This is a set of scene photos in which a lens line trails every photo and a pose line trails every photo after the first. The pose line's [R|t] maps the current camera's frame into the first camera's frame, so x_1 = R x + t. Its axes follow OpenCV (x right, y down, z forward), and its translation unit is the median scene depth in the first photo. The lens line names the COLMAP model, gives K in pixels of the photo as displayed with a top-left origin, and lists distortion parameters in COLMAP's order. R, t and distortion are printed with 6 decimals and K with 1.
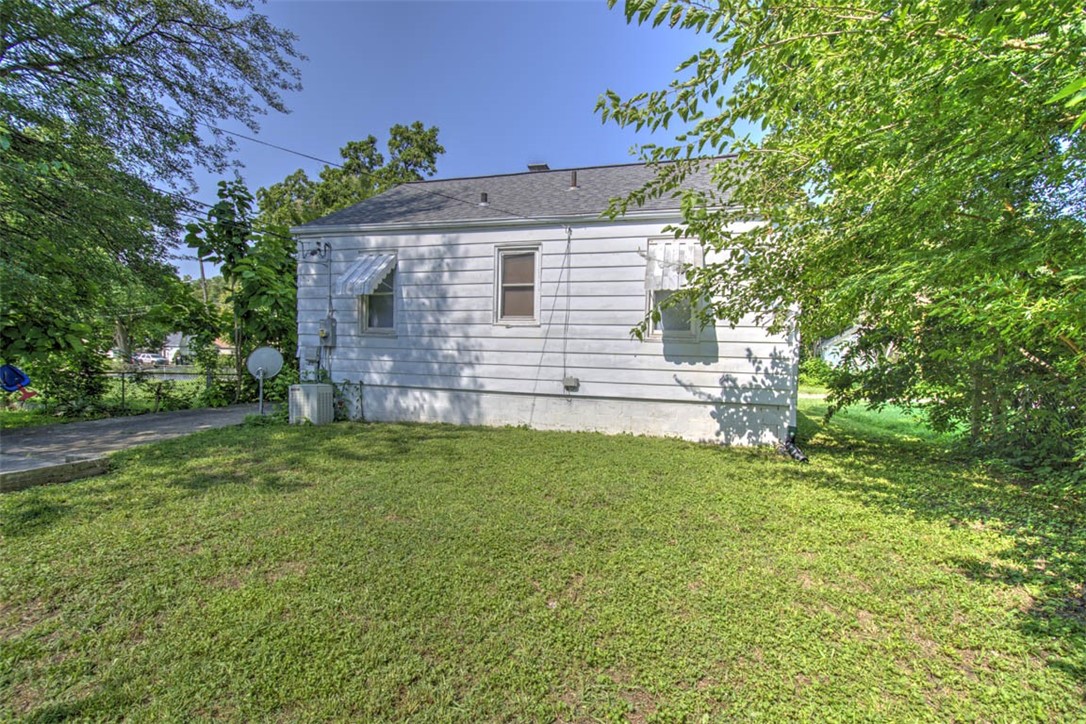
lens RADIAL K [[465.4, 0, 543.2], [0, 465.4, 355.8], [0, 0, 1]] dist [0.000566, 0.000457]
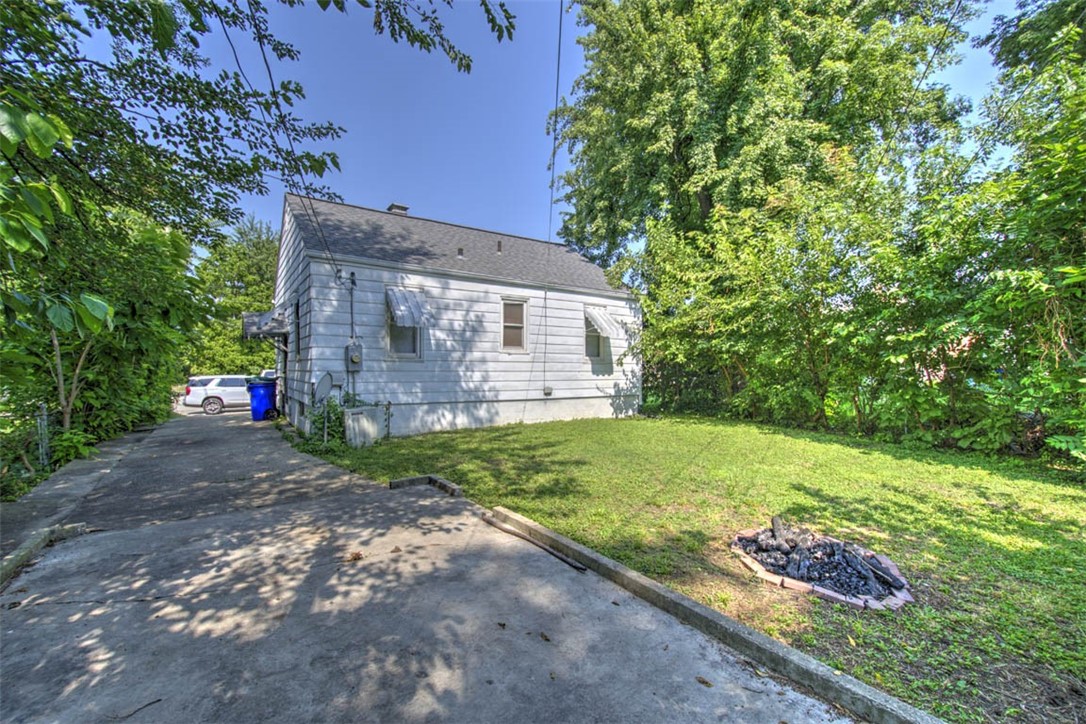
lens RADIAL K [[465.4, 0, 542.8], [0, 465.4, 365.6], [0, 0, 1]] dist [0.000566, 0.000457]
pose [[0.668003, -0.008613, 0.744109, -1.105416], [0.017701, 0.999834, -0.004318, -0.019216], [-0.743948, 0.016056, 0.668044, -0.027410]]
